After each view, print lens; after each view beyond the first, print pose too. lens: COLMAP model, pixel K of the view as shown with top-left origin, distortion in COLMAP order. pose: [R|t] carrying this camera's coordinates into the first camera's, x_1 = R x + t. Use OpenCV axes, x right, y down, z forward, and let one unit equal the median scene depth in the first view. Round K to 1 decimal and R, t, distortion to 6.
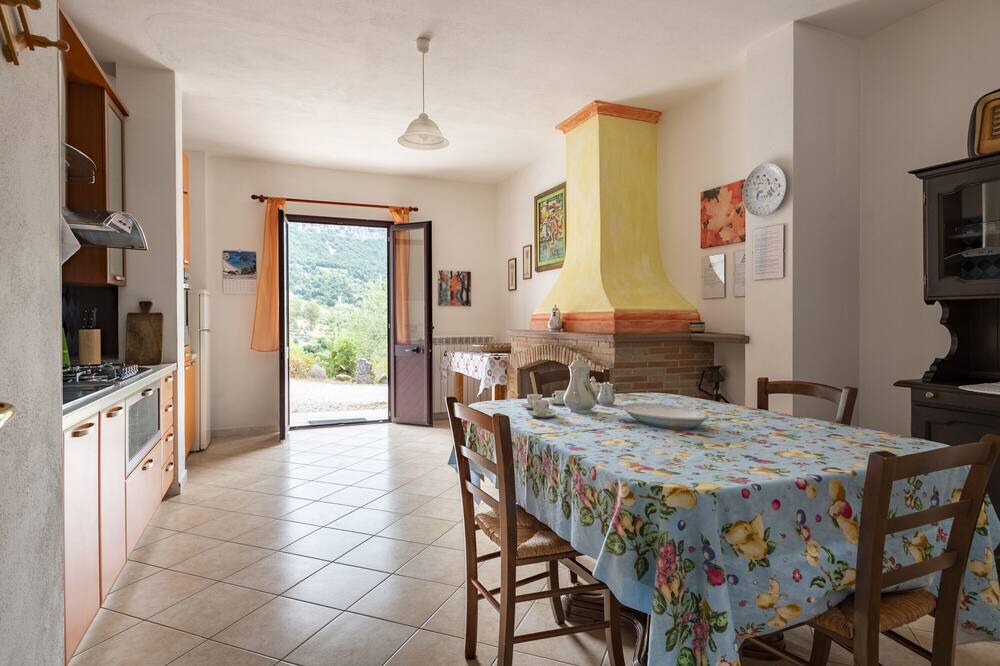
lens RADIAL K [[564.0, 0, 515.5], [0, 564.0, 339.9], [0, 0, 1]] dist [0.002739, -0.000716]
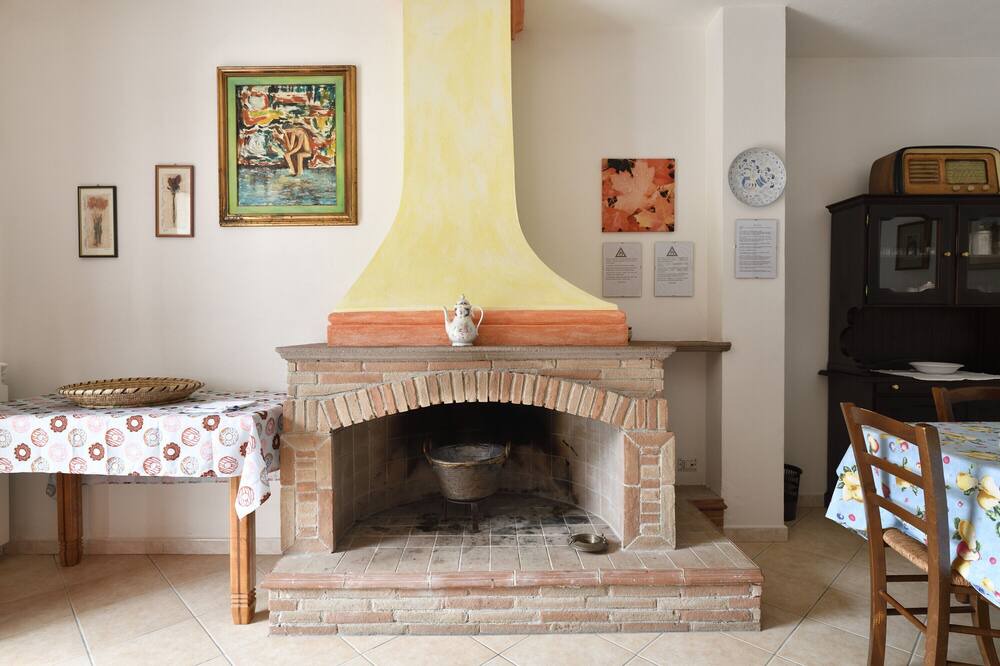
lens RADIAL K [[530.2, 0, 532.5], [0, 530.2, 332.5], [0, 0, 1]] dist [-0.004533, -0.001933]
pose [[0.403191, -0.013043, 0.915023, -0.383155], [0.033759, 0.999430, -0.000630, -0.027405], [-0.914493, 0.031144, 0.403401, 0.816145]]
